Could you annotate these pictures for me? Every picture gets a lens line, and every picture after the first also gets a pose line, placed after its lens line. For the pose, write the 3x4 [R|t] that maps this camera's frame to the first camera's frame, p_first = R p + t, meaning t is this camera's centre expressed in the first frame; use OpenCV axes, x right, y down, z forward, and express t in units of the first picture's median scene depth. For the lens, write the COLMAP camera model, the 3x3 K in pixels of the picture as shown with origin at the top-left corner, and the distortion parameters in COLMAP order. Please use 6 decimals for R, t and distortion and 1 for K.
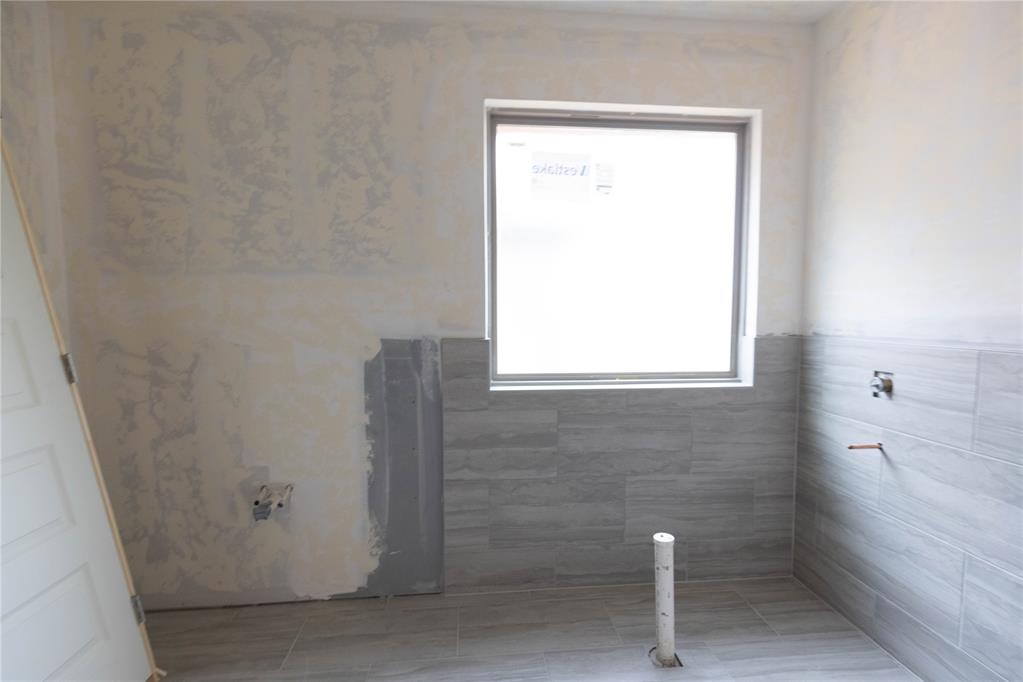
lens RADIAL K [[477.9, 0, 503.7], [0, 477.9, 348.0], [0, 0, 1]] dist [-0.002015, -0.000367]
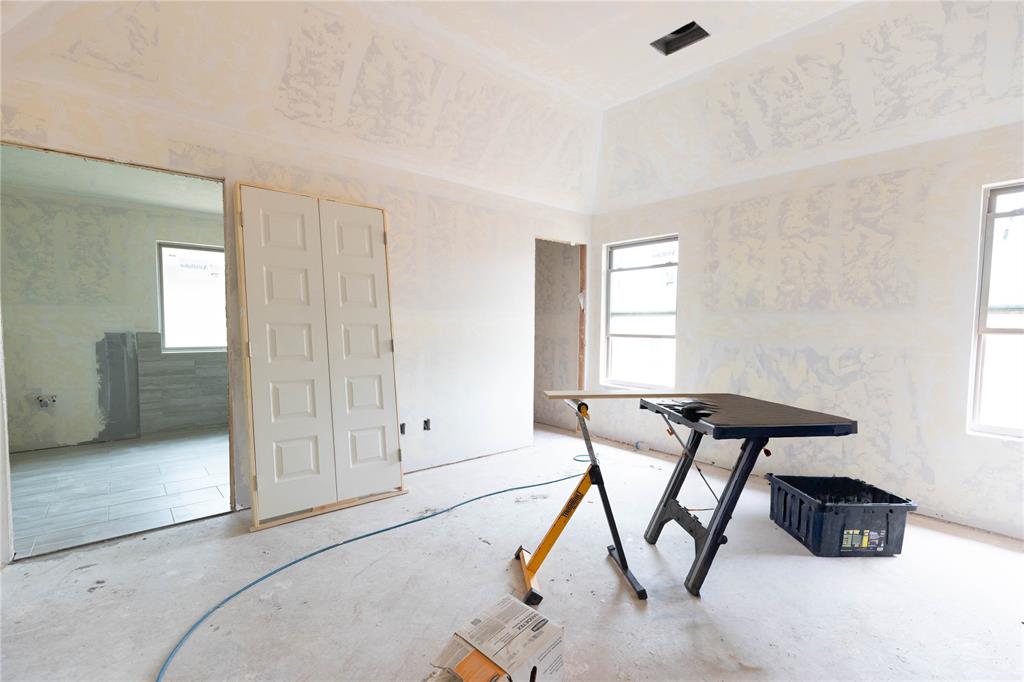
lens RADIAL K [[478.4, 0, 529.0], [0, 478.4, 350.7], [0, 0, 1]] dist [-0.002015, -0.000367]
pose [[0.811405, -0.022832, 0.584038, 0.076228], [0.029008, 0.999578, -0.001224, 0.143237], [-0.583764, 0.017935, 0.811725, -2.305195]]
